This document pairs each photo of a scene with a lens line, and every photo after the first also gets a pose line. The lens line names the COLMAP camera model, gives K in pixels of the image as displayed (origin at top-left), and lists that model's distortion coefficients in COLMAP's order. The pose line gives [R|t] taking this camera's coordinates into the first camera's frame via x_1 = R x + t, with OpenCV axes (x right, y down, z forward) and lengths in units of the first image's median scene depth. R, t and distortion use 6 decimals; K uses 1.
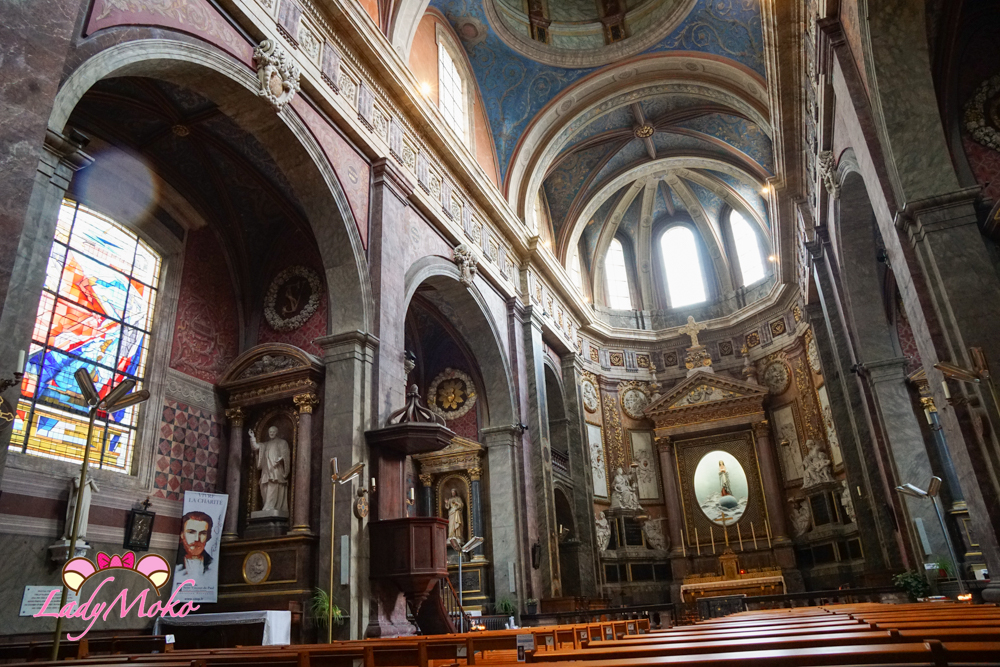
lens RADIAL K [[700.5, 0, 495.2], [0, 700.5, 334.1], [0, 0, 1]] dist [-0.143740, 0.123251]
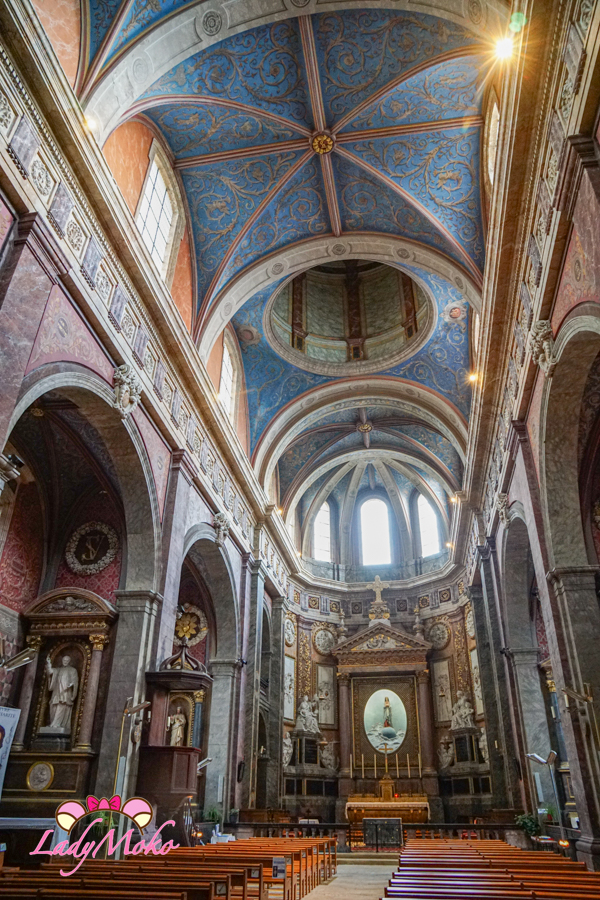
lens RADIAL K [[630.5, 0, 302.4], [0, 630.5, 459.2], [0, 0, 1]] dist [-0.143740, 0.123251]
pose [[0.971971, 0.165651, 0.166828, -0.107143], [-0.142769, 0.979668, -0.140956, -0.082571], [-0.186786, 0.113187, 0.975859, -0.135545]]
